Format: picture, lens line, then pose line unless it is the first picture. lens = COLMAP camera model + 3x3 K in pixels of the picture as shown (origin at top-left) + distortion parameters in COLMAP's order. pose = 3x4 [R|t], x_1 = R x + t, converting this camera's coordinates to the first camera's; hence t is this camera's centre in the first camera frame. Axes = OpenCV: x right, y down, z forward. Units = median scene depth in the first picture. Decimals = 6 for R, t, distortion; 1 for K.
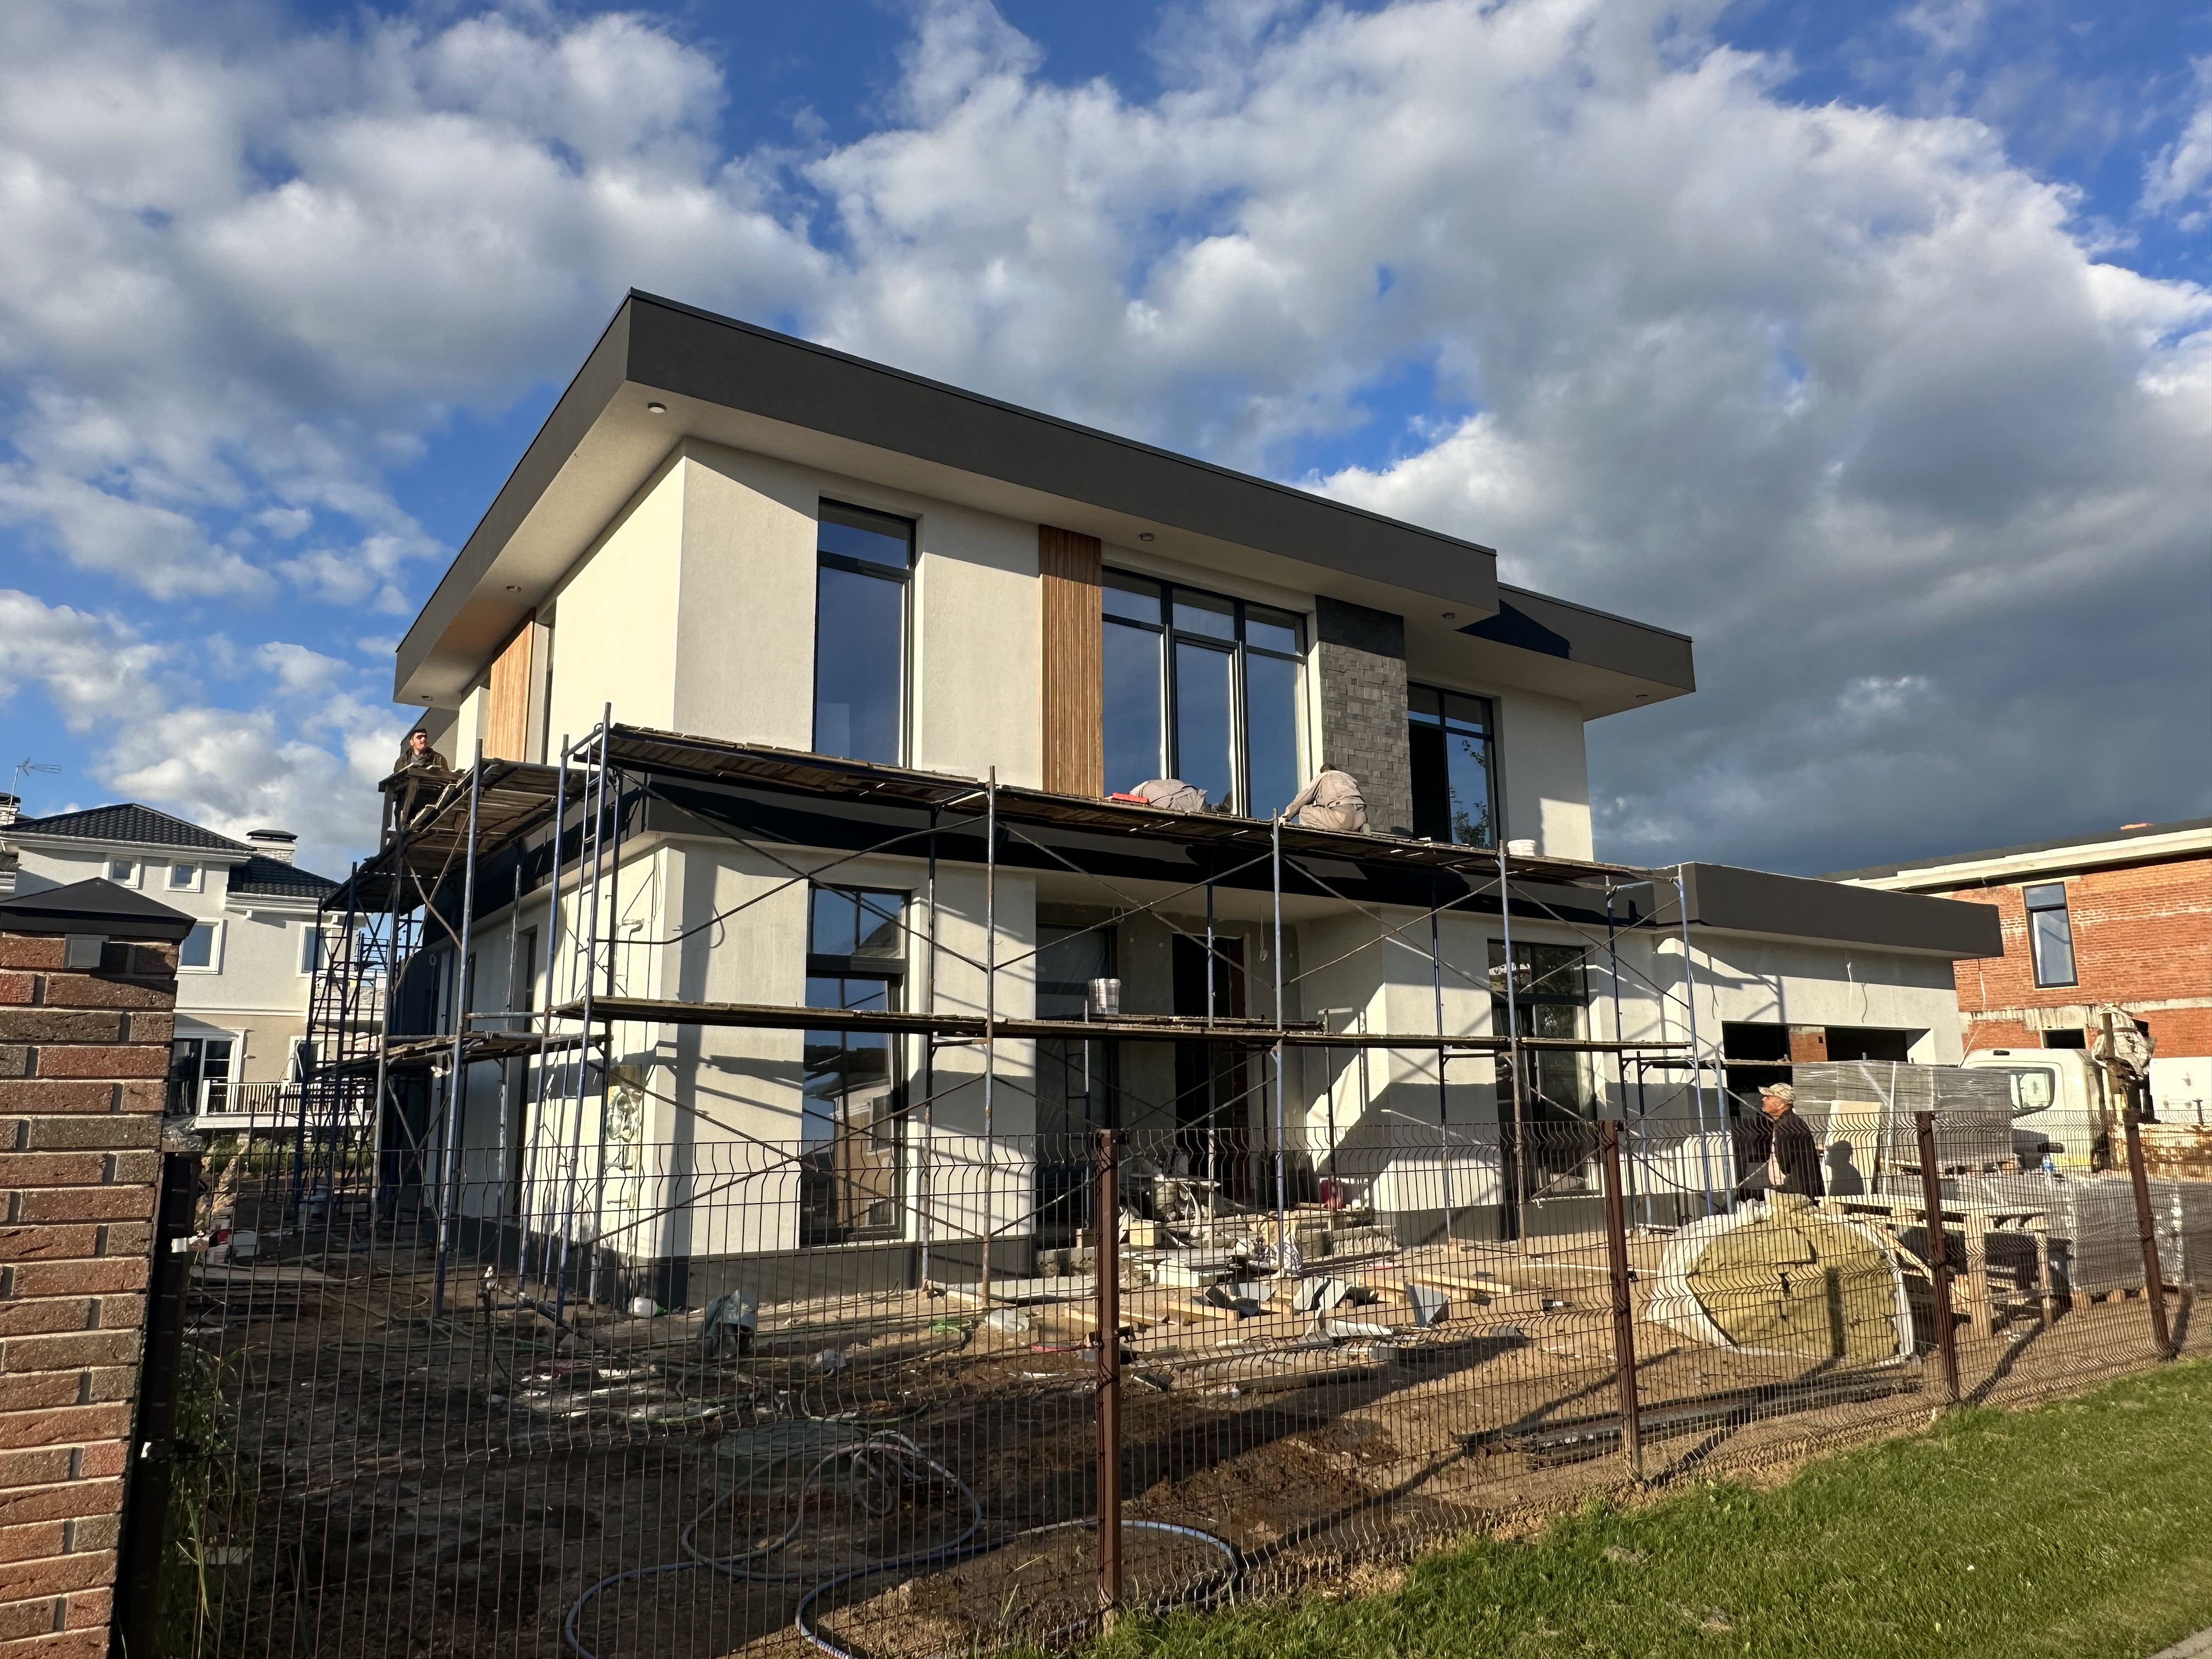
lens RADIAL K [[1461.5, 0, 1103.9], [0, 1461.5, 831.4], [0, 0, 1]] dist [-0.009836, 0.042260]
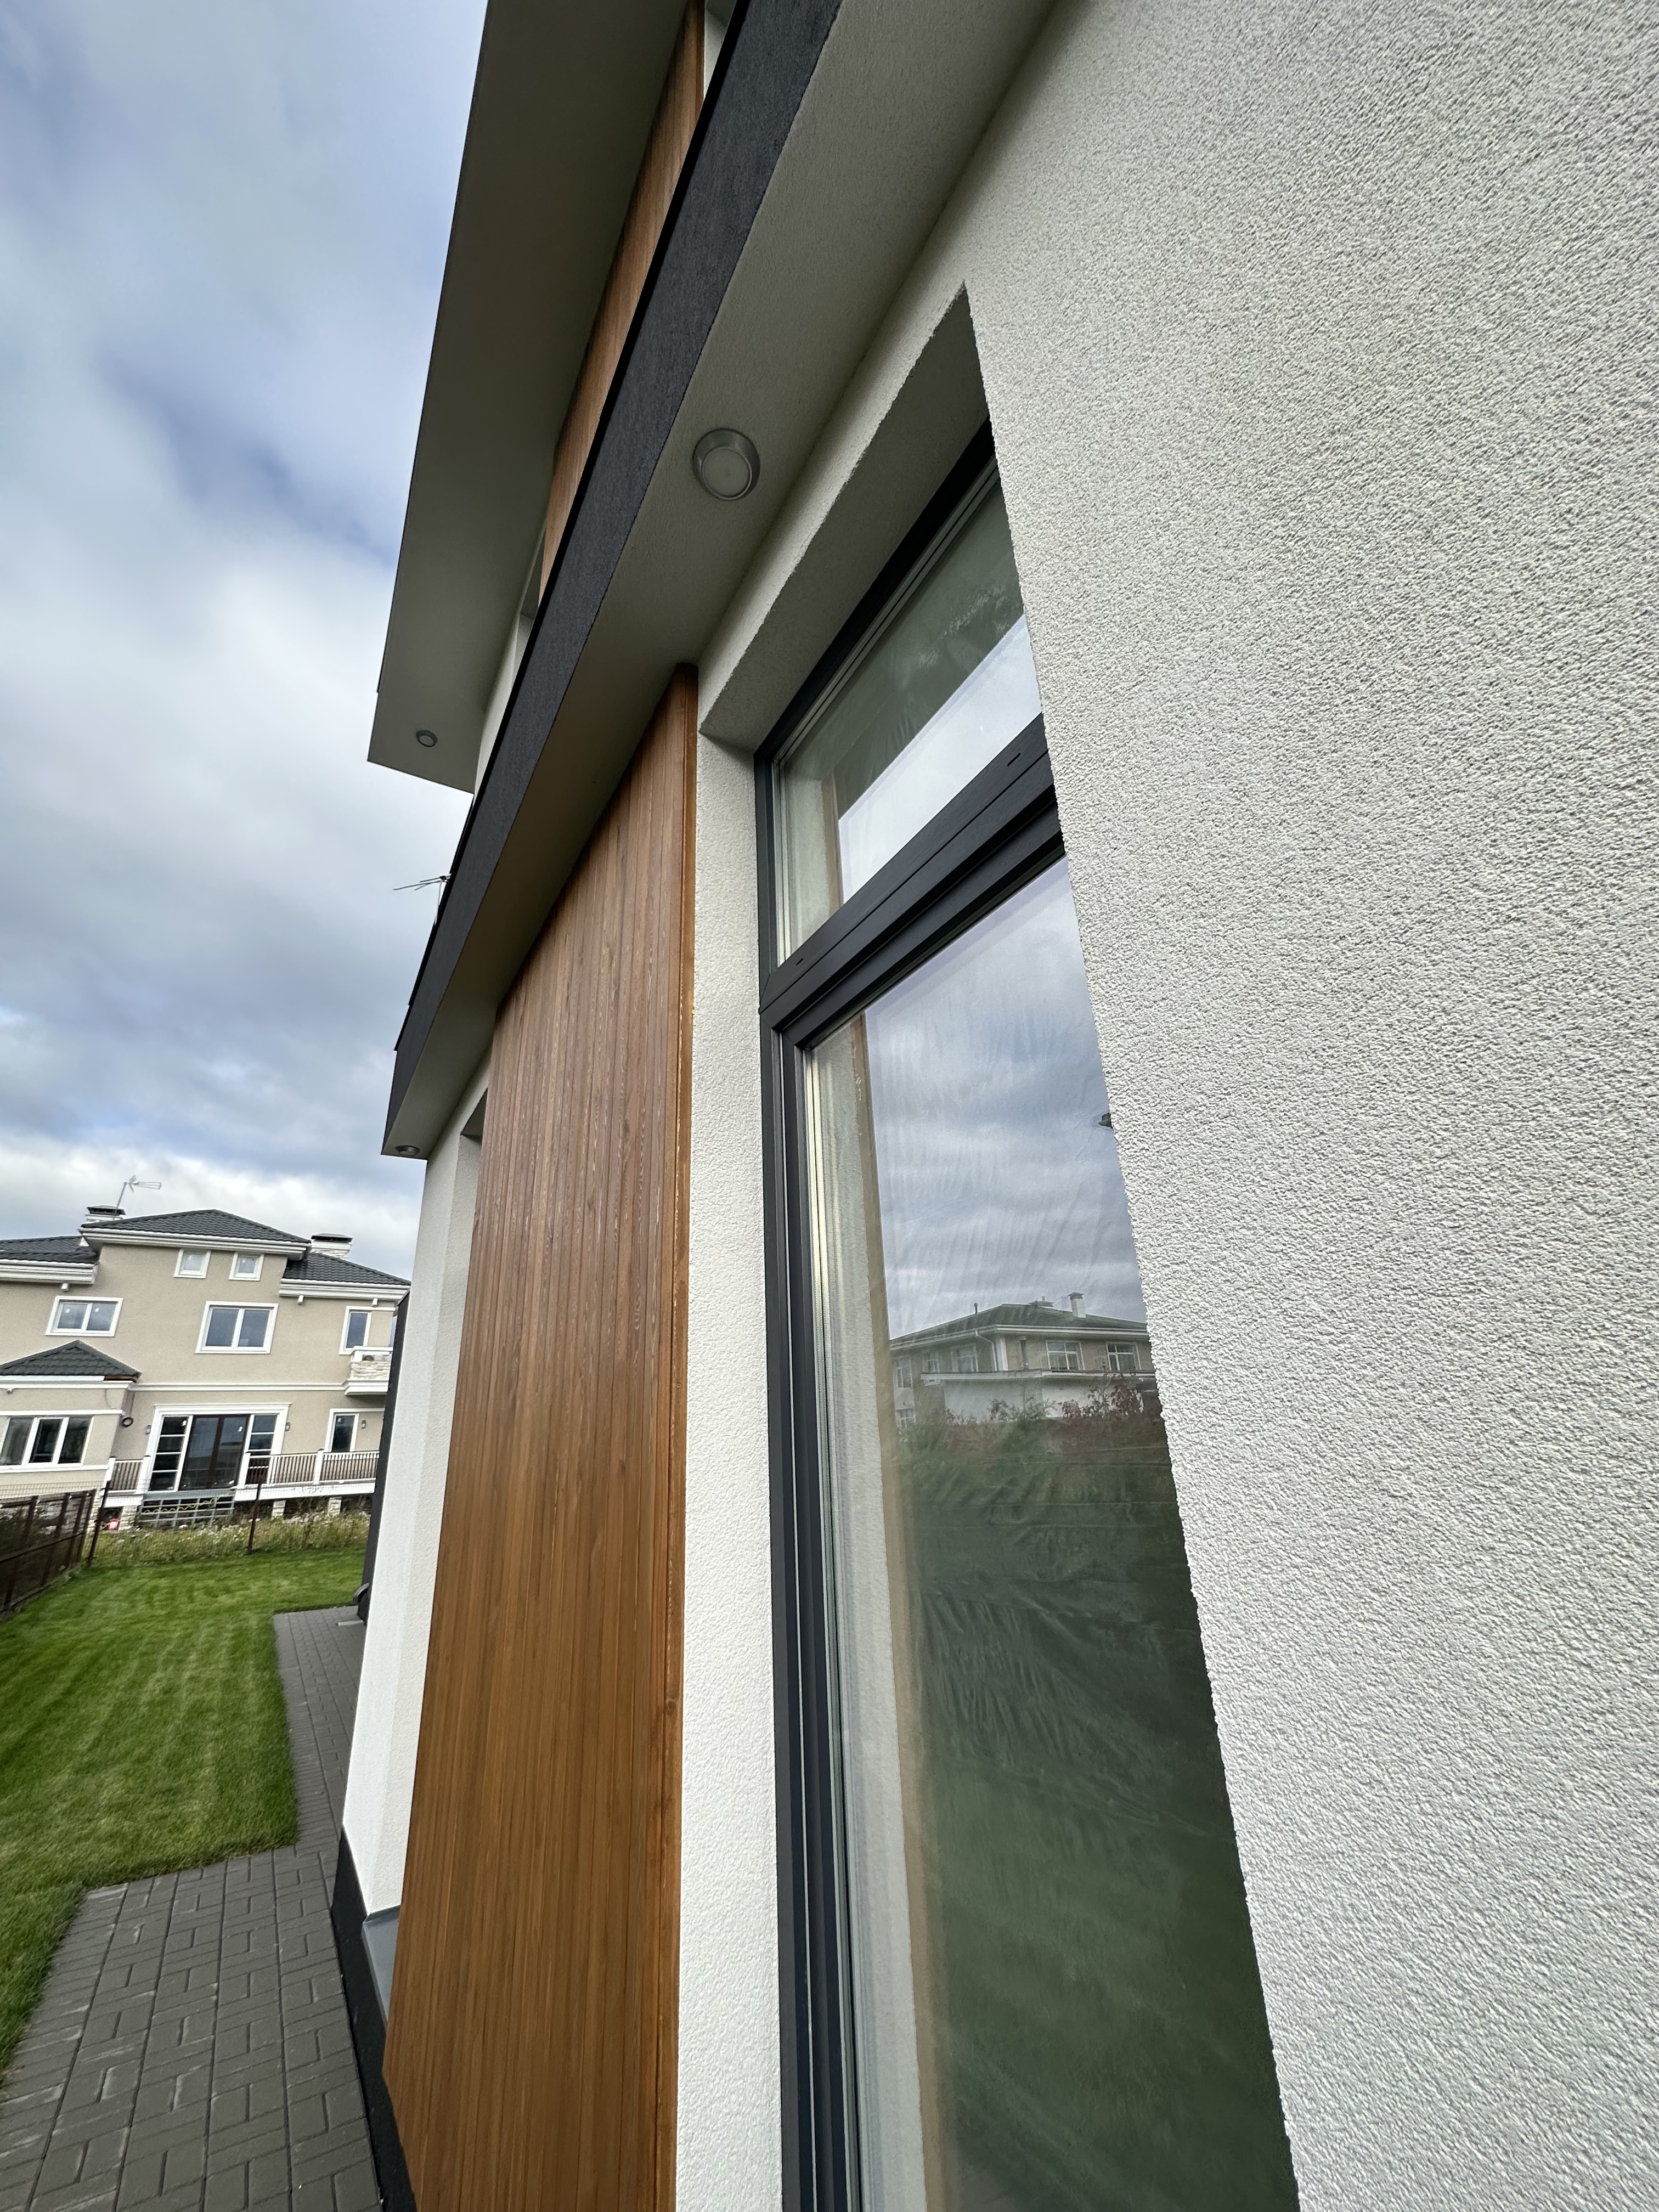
lens RADIAL K [[872.4, 0, 832.5], [0, 872.4, 1111.7], [0, 0, 1]] dist [-0.003440, 0.000394]
pose [[0.998162, -0.049630, -0.034775, -0.378307], [0.042487, 0.982307, -0.182395, 0.149162], [0.043212, 0.180582, 0.982610, 0.882710]]
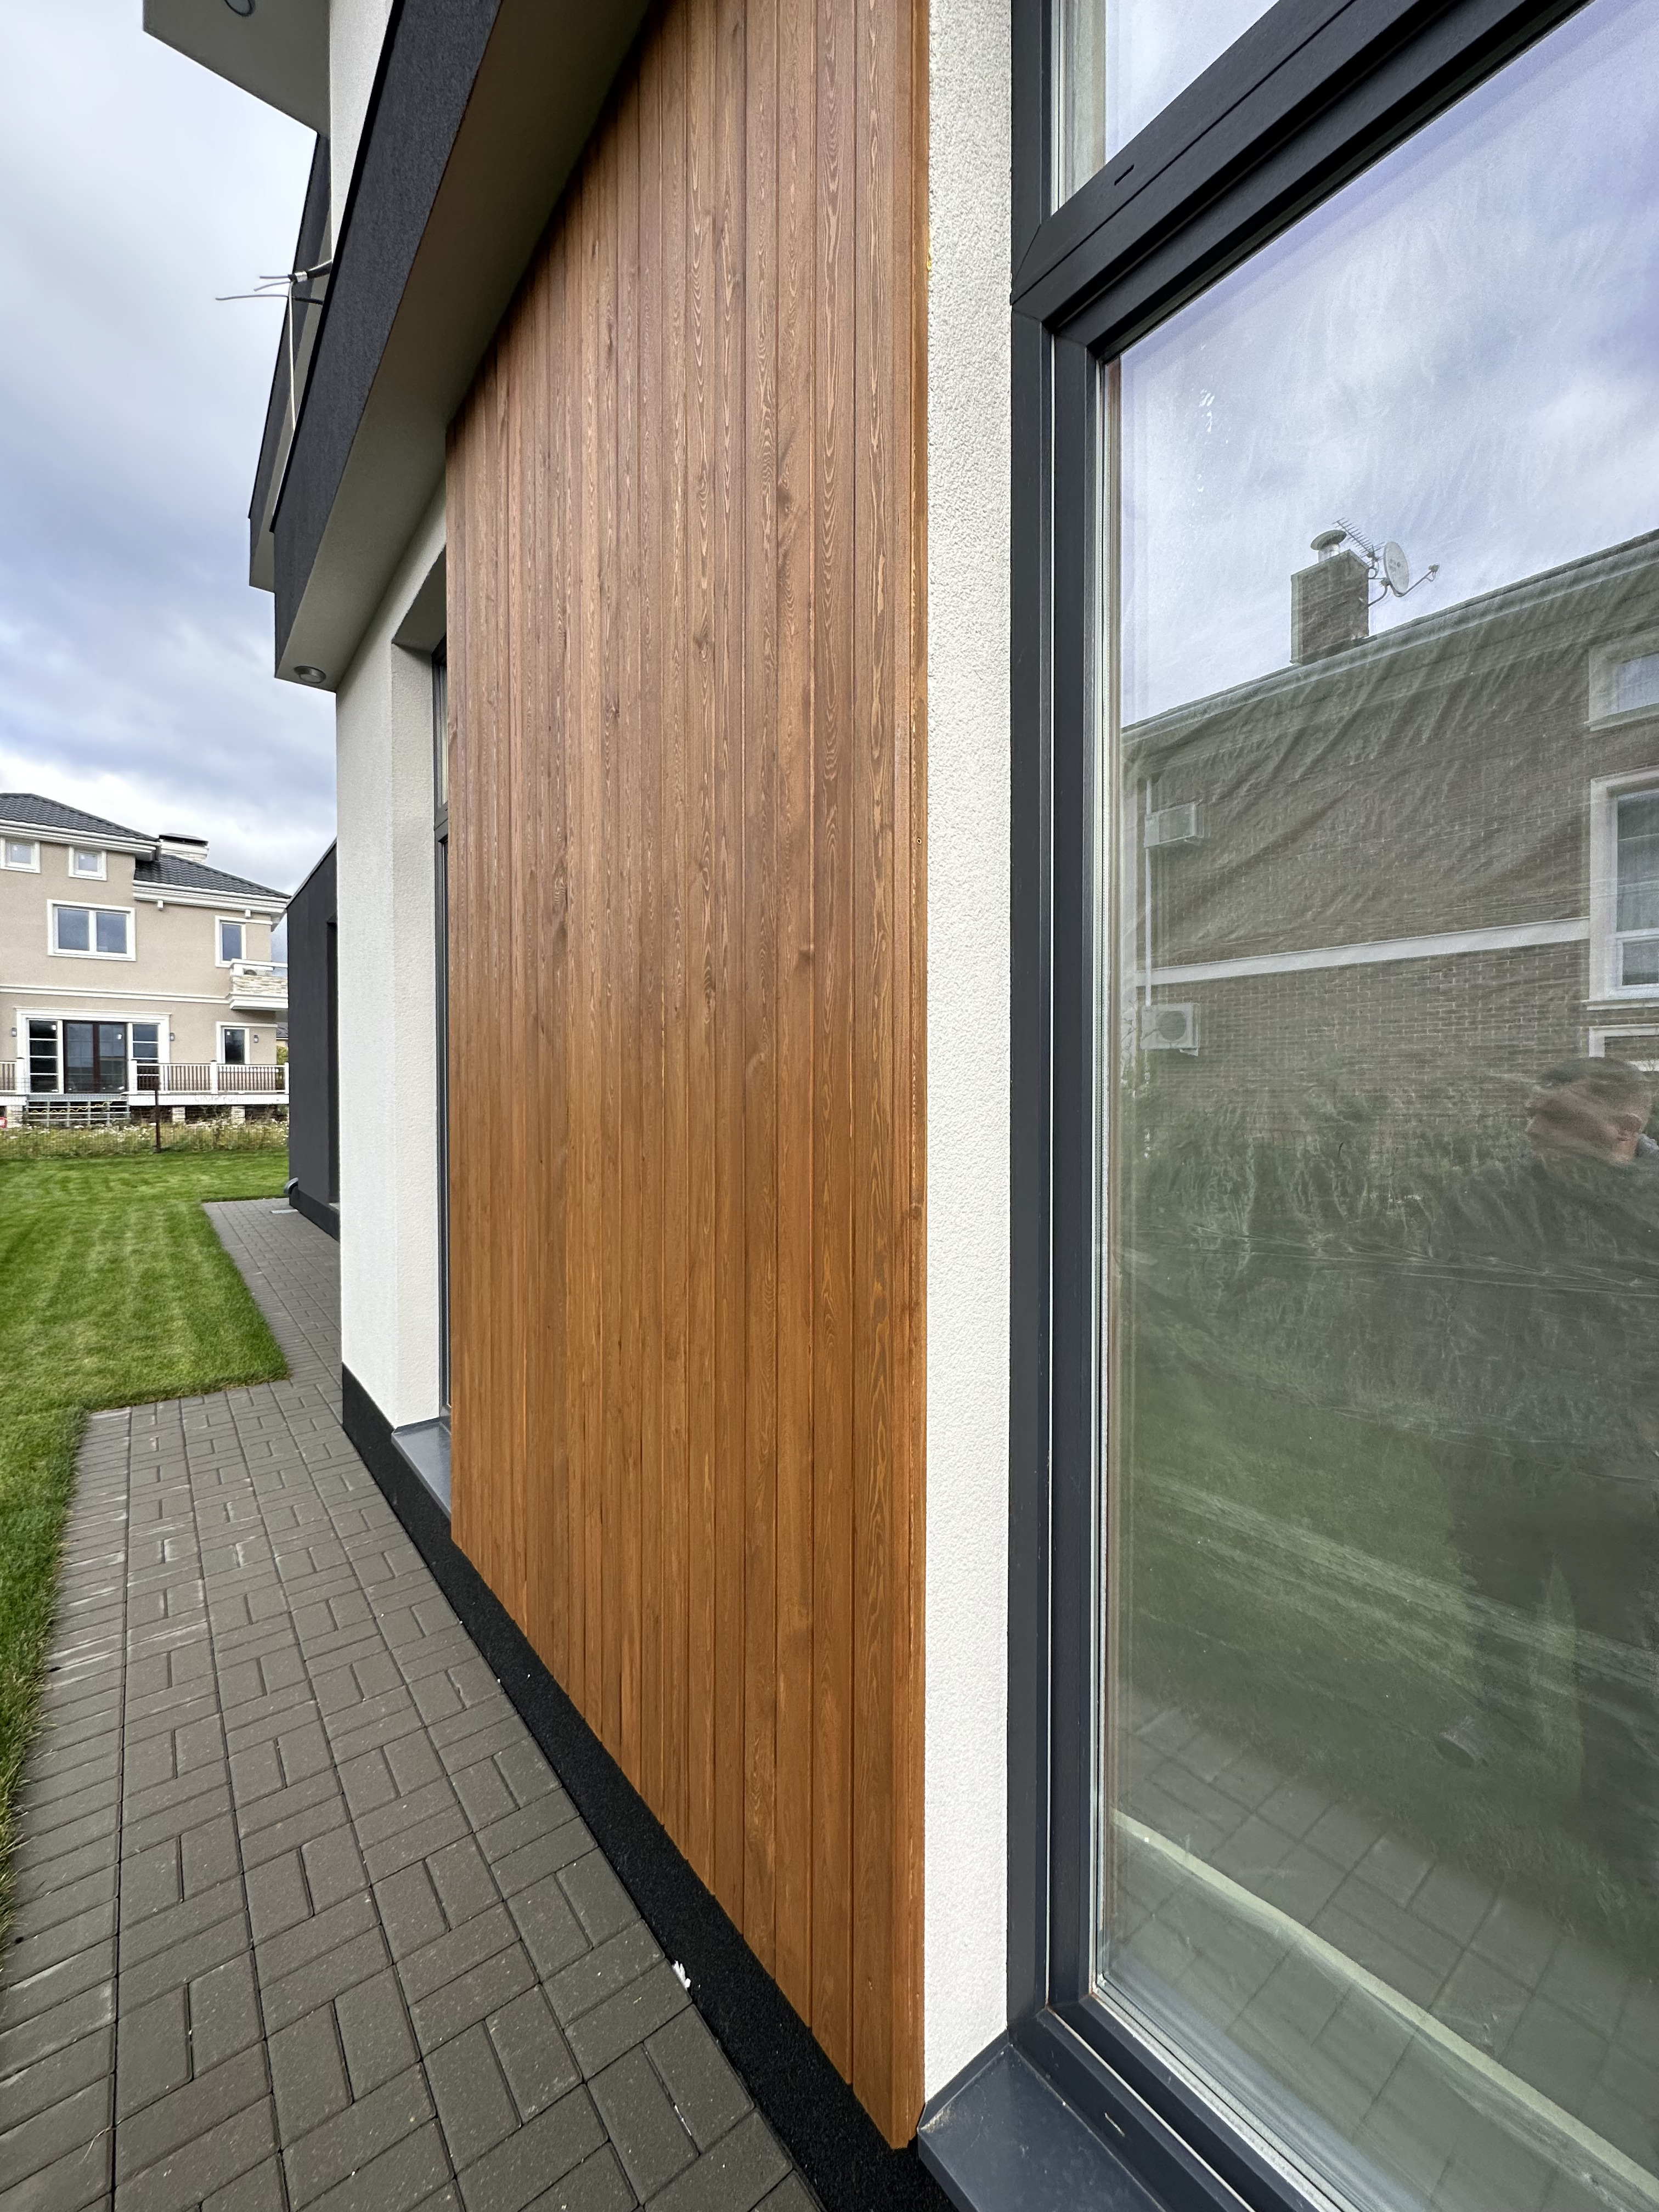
lens RADIAL K [[872.4, 0, 830.0], [0, 872.4, 1105.4], [0, 0, 1]] dist [-0.003440, 0.000394]
pose [[0.997463, 0.008713, 0.070652, -0.409717], [-0.022834, 0.979198, 0.201620, 0.166176], [-0.067425, -0.202722, 0.976912, 0.907200]]
